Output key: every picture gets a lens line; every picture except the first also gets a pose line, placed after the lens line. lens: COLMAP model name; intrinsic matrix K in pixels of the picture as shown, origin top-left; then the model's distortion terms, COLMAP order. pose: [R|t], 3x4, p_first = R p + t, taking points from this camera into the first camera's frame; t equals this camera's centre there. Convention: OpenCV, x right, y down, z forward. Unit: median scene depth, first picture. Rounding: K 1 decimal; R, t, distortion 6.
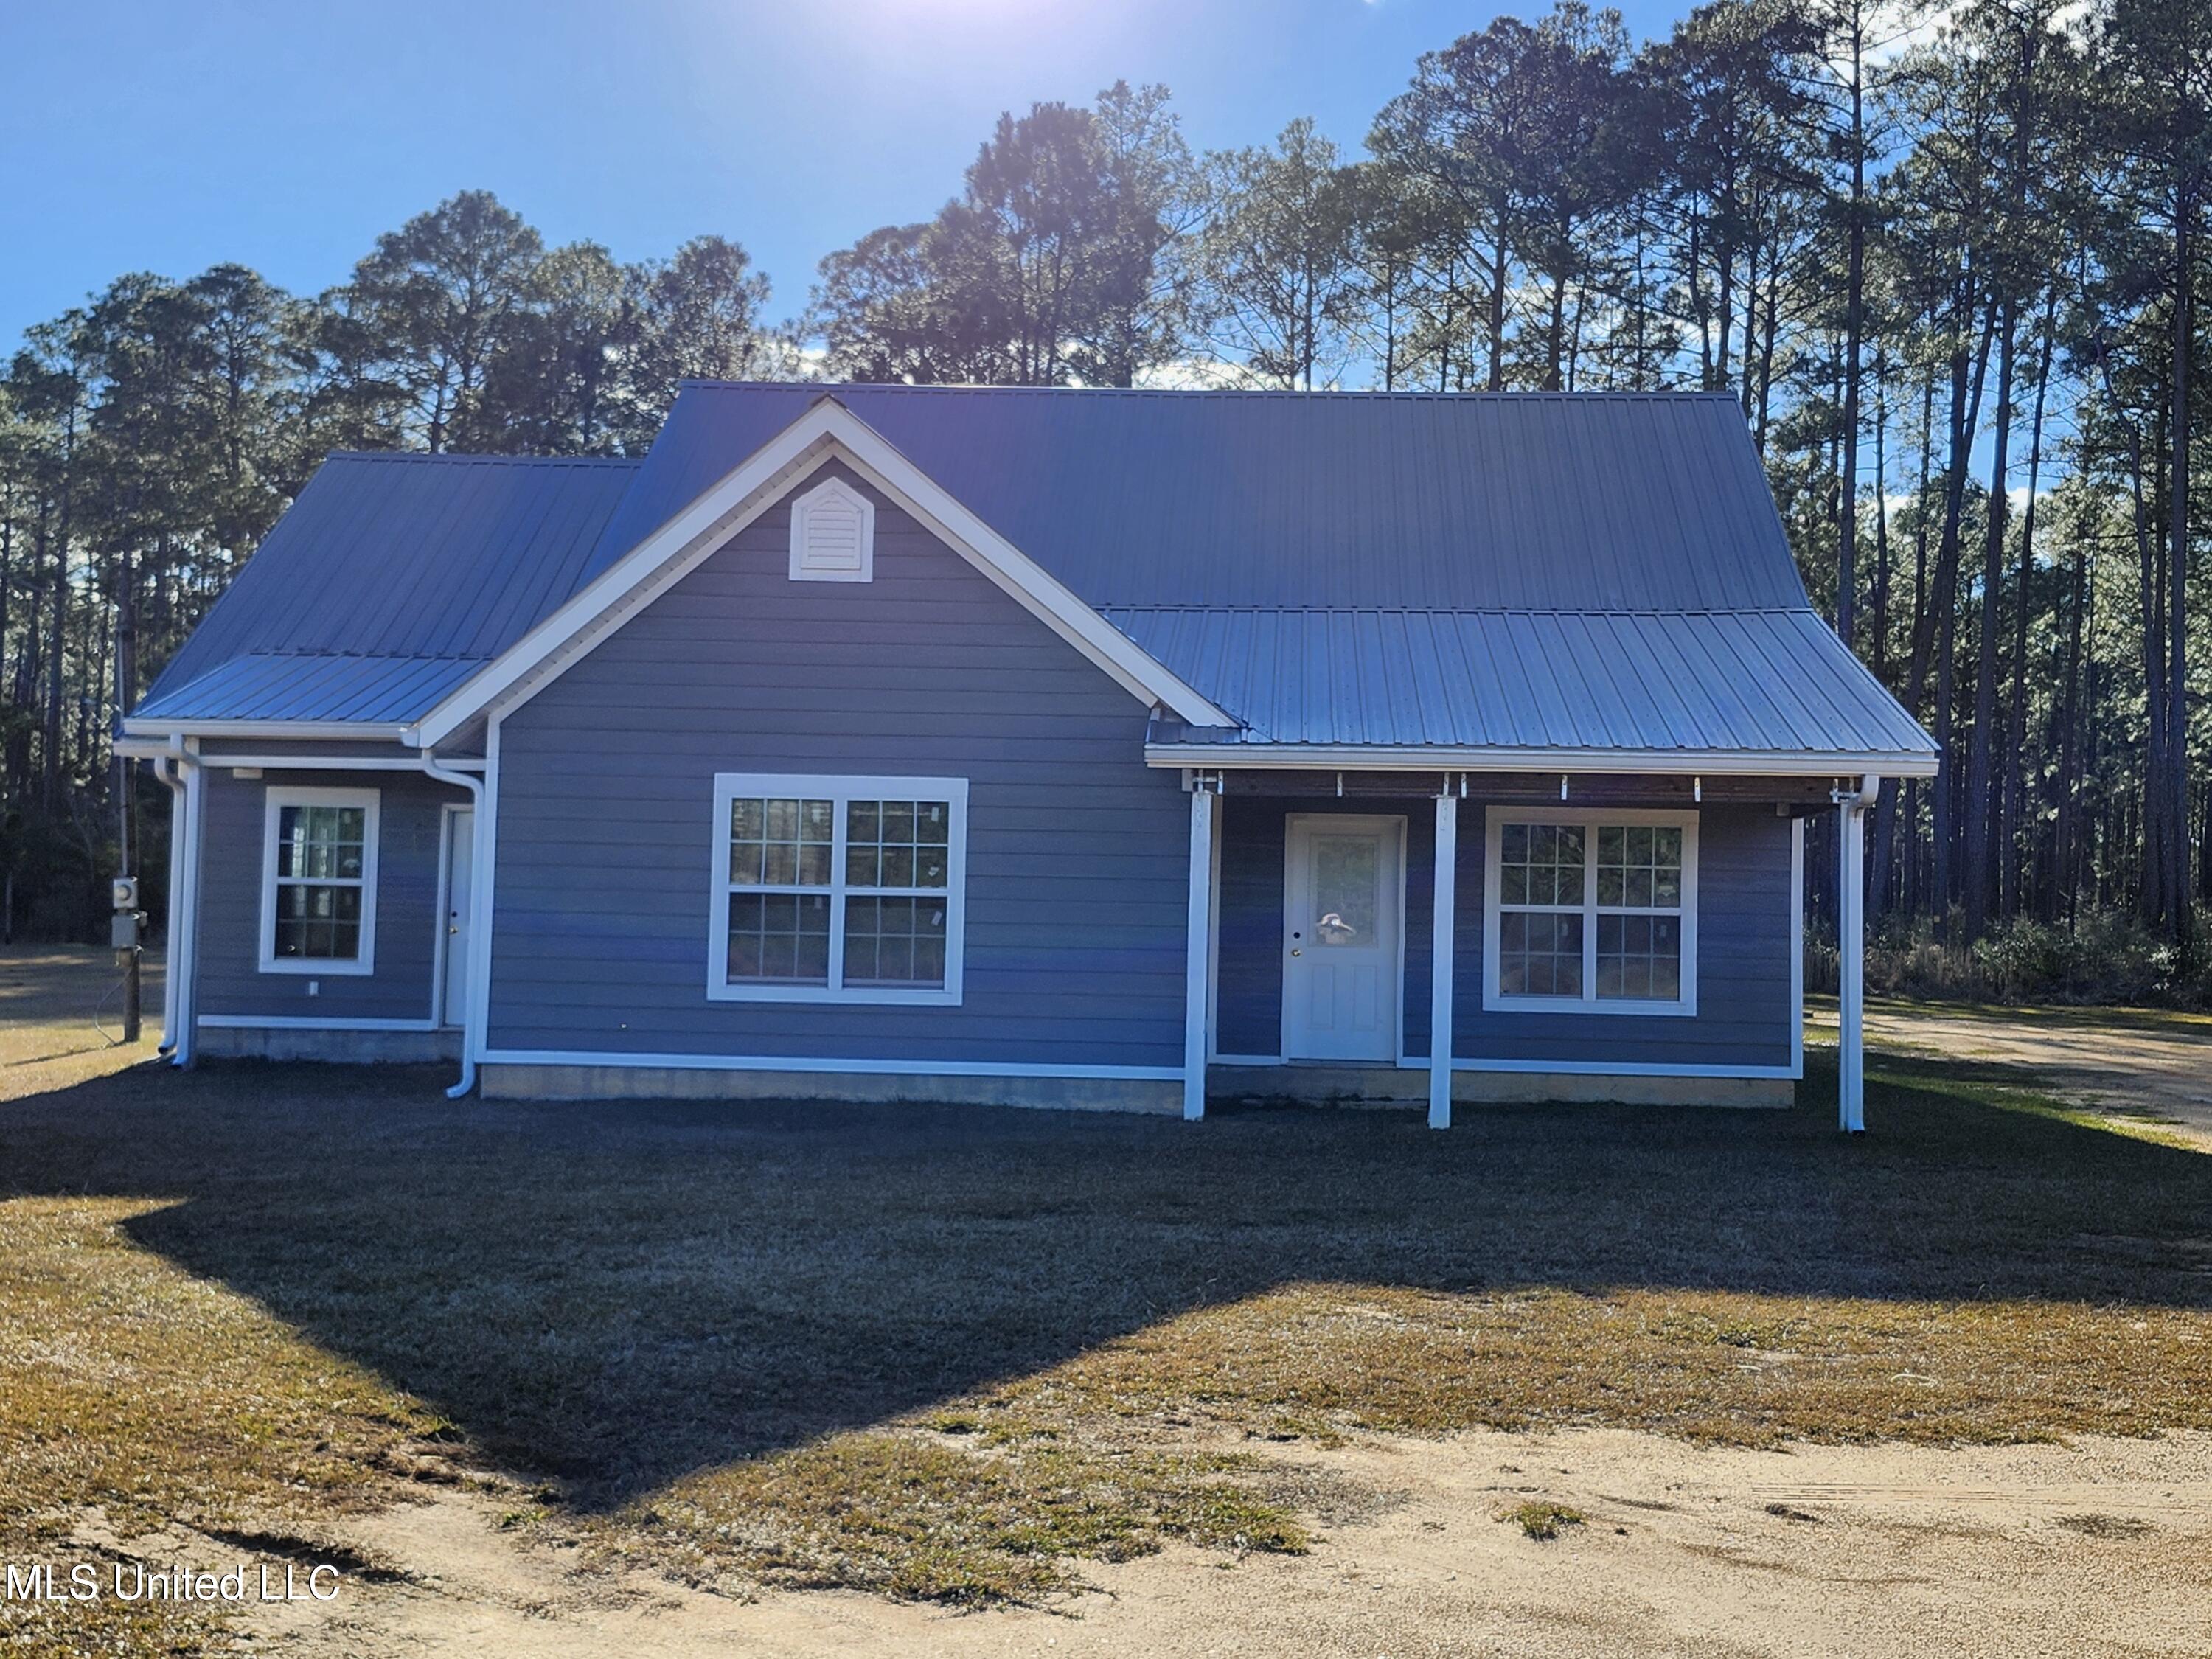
lens RADIAL K [[2565.9, 0, 1099.1], [0, 2565.9, 826.5], [0, 0, 1]] dist [0.061482, 0.000000]
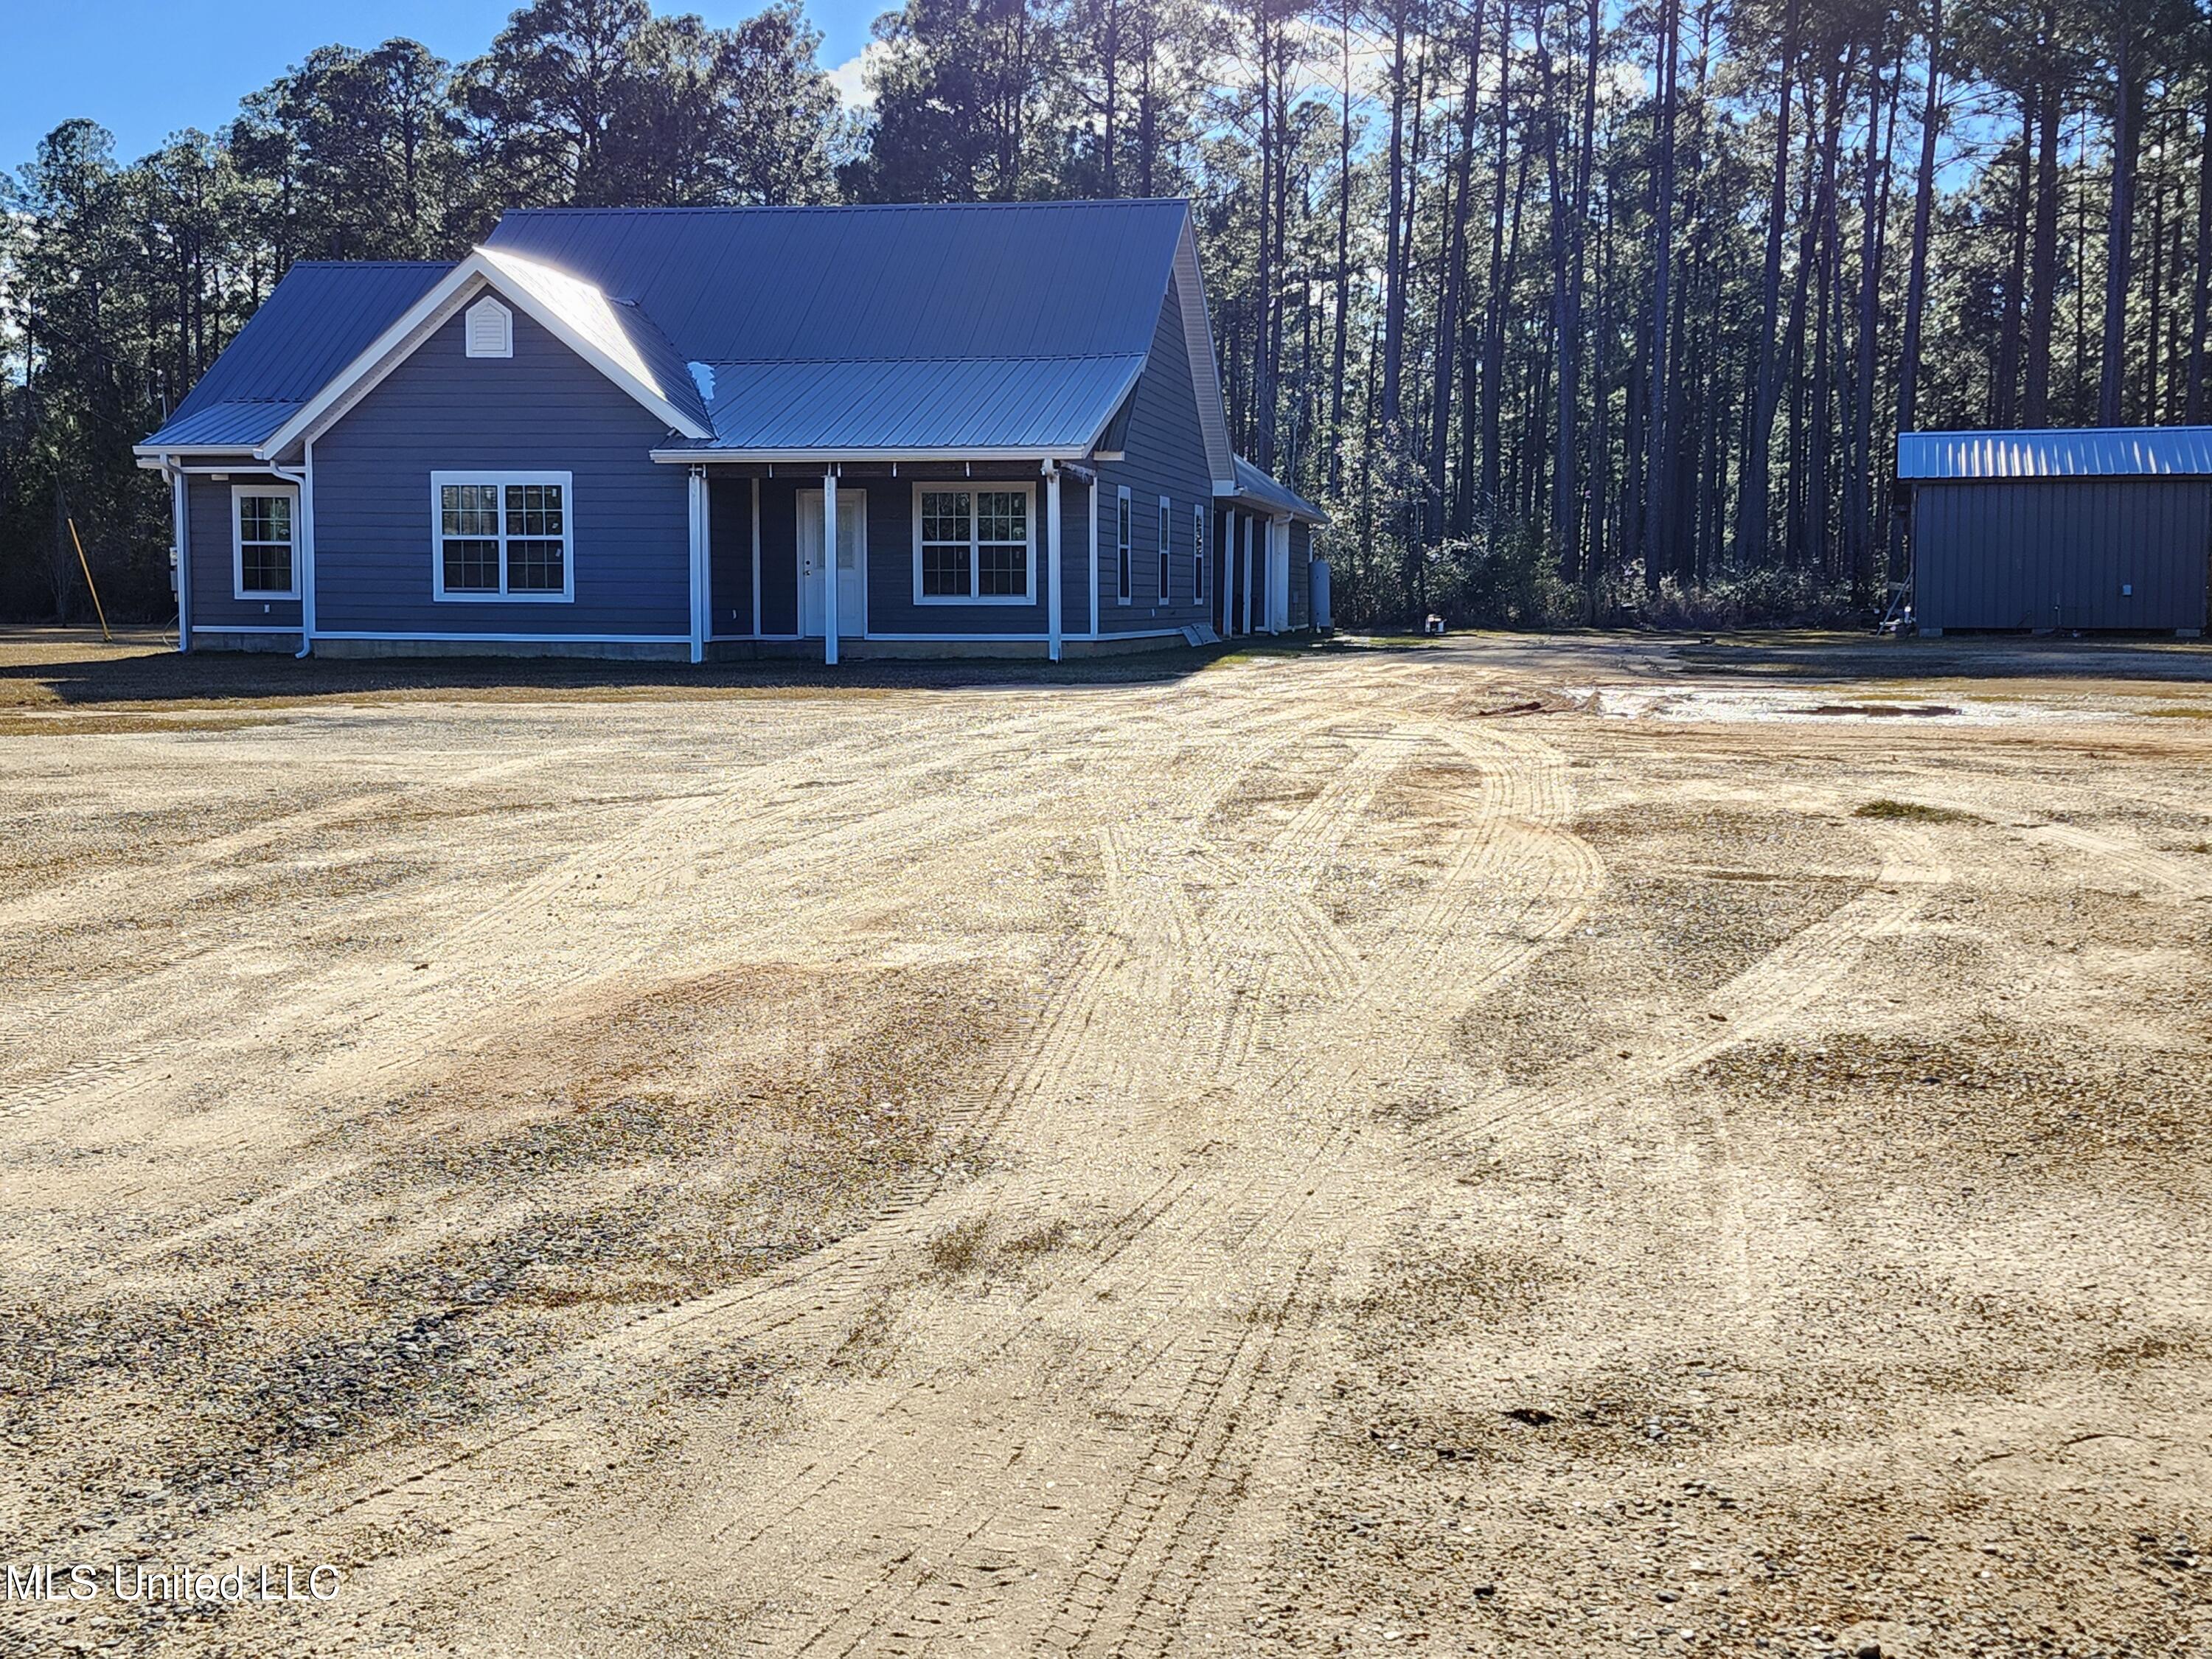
lens RADIAL K [[2565.9, 0, 1114.2], [0, 2565.9, 829.3], [0, 0, 1]] dist [0.061482, 0.000000]
pose [[0.993713, -0.007712, -0.111687, 0.424739], [0.020894, 0.992871, 0.117345, 0.020813], [0.109986, -0.118941, 0.986791, -0.595483]]
